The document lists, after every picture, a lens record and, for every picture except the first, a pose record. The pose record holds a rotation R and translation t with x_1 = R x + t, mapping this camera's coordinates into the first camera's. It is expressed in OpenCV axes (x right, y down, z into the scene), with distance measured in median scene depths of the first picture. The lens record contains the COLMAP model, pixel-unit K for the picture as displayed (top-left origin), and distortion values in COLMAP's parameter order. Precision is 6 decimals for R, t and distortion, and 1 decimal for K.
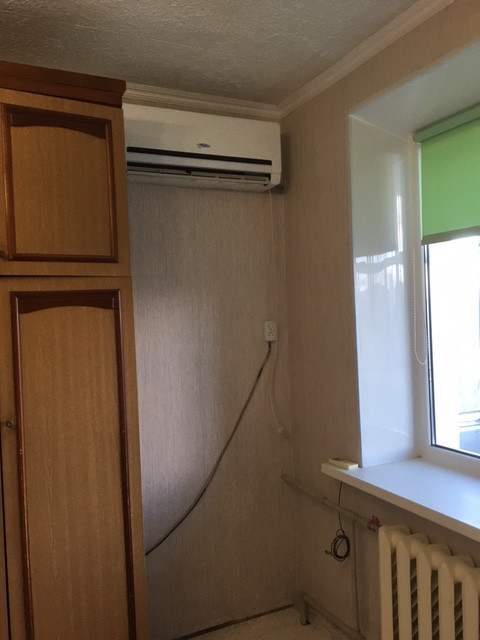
lens RADIAL K [[535.4, 0, 243.5], [0, 535.4, 315.1], [0, 0, 1]] dist [0.084767, -0.124257]
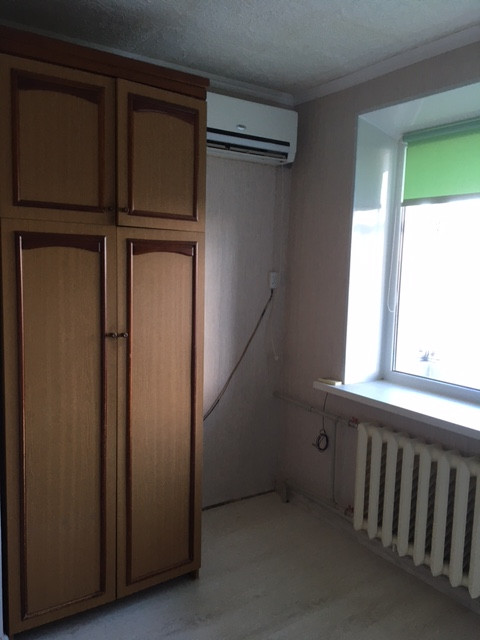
lens RADIAL K [[535.4, 0, 234.4], [0, 535.4, 319.3], [0, 0, 1]] dist [0.084767, -0.124257]
pose [[0.988215, 0.047049, 0.145662, -0.250420], [-0.060975, 0.993829, 0.092661, 0.011766], [-0.140404, -0.100451, 0.984985, -0.266312]]
